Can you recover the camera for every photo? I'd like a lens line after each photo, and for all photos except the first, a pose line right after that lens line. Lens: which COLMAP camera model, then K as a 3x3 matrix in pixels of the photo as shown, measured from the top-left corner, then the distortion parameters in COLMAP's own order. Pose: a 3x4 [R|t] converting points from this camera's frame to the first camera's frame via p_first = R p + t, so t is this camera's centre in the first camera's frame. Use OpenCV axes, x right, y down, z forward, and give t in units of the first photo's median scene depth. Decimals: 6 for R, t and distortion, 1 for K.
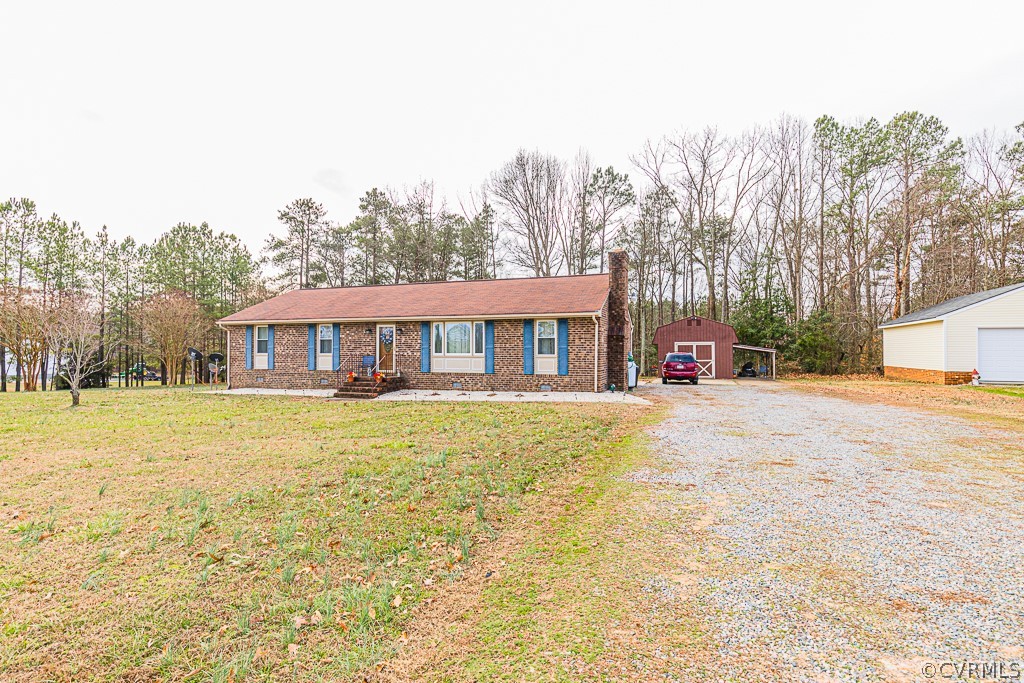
lens RADIAL K [[503.8, 0, 512.0], [0, 503.8, 341.5], [0, 0, 1]] dist [-0.000834, -0.000291]
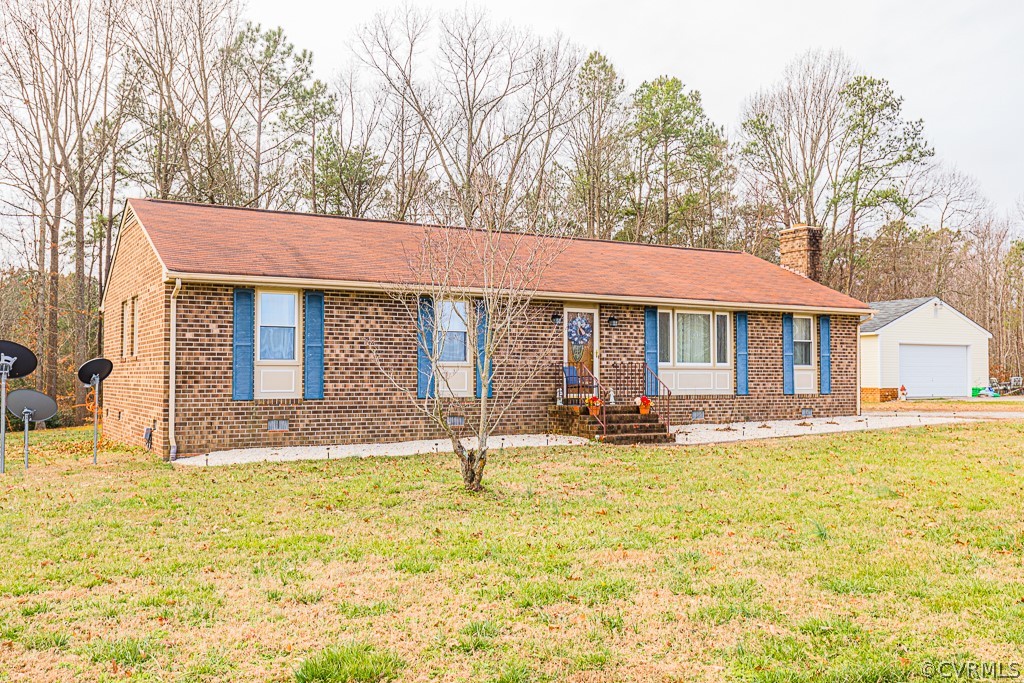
lens RADIAL K [[953.0, 0, 512.0], [0, 953.0, 341.5], [0, 0, 1]] dist [0.001423, 0.012850]
pose [[0.642644, 0.029437, 0.765599, -1.105570], [-0.012671, 0.999533, -0.027796, 0.031923], [-0.766060, 0.008162, 0.642717, 0.426053]]
